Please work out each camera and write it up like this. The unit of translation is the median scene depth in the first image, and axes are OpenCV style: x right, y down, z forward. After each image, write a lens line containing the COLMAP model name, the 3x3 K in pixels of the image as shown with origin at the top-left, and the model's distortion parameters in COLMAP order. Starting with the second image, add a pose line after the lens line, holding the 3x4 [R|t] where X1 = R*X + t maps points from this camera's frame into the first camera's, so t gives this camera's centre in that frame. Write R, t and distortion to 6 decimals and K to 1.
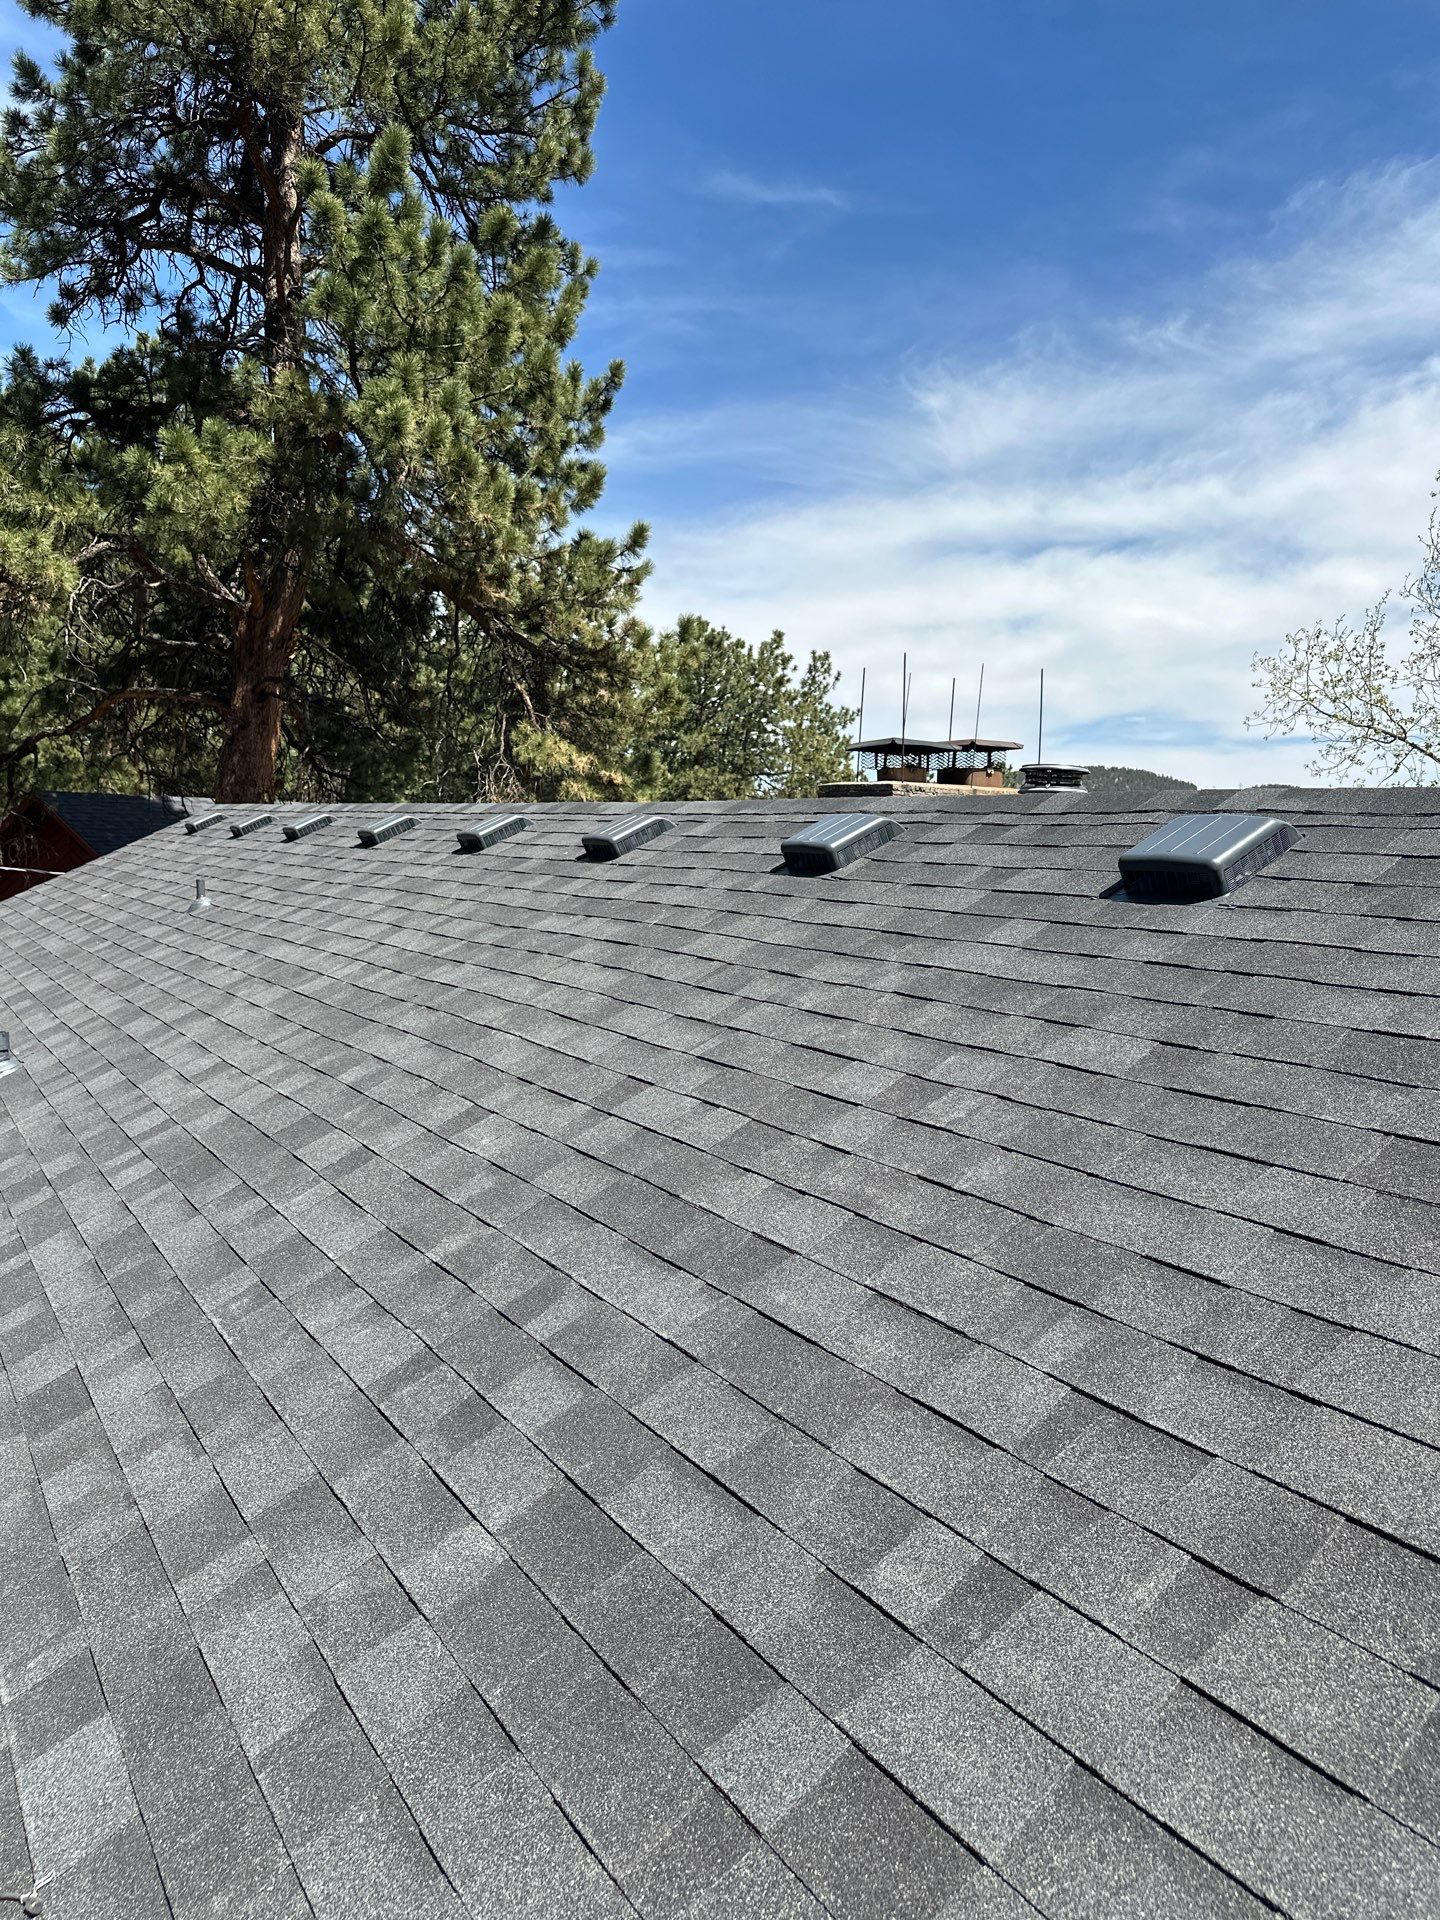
lens RADIAL K [[1360.2, 0, 719.4], [0, 1360.2, 986.1], [0, 0, 1]] dist [0.090242, -0.128218]
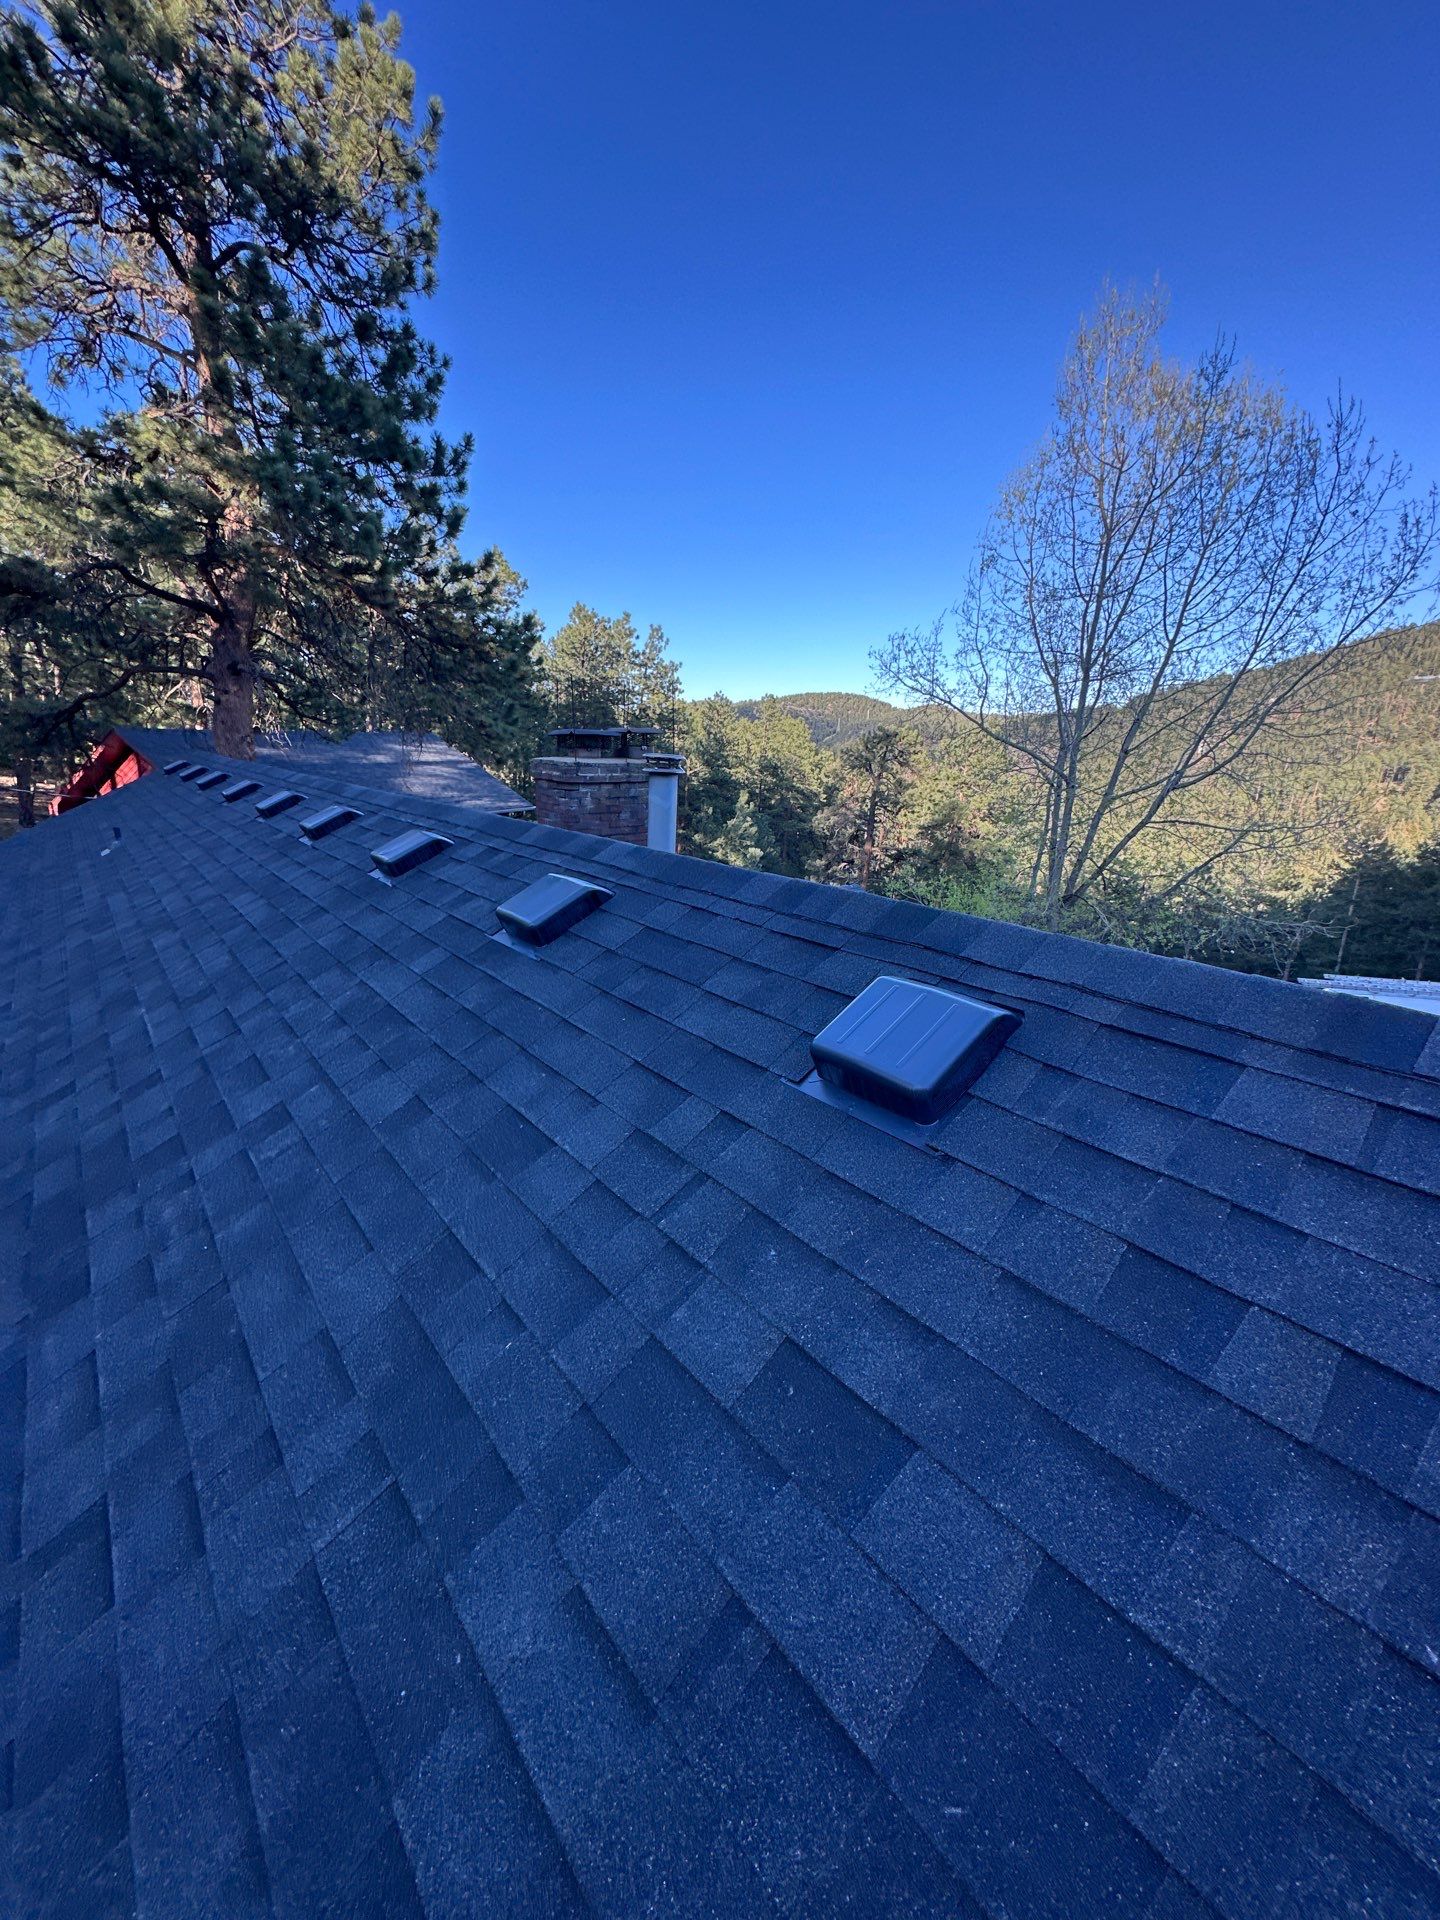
lens RADIAL K [[778.8, 0, 729.5], [0, 778.8, 965.5], [0, 0, 1]] dist [0.001986, 0.003250]
pose [[0.993279, -0.040185, 0.108540, 0.091940], [0.019584, 0.982623, 0.184577, -0.037145], [-0.114072, -0.181211, 0.976806, 0.037889]]
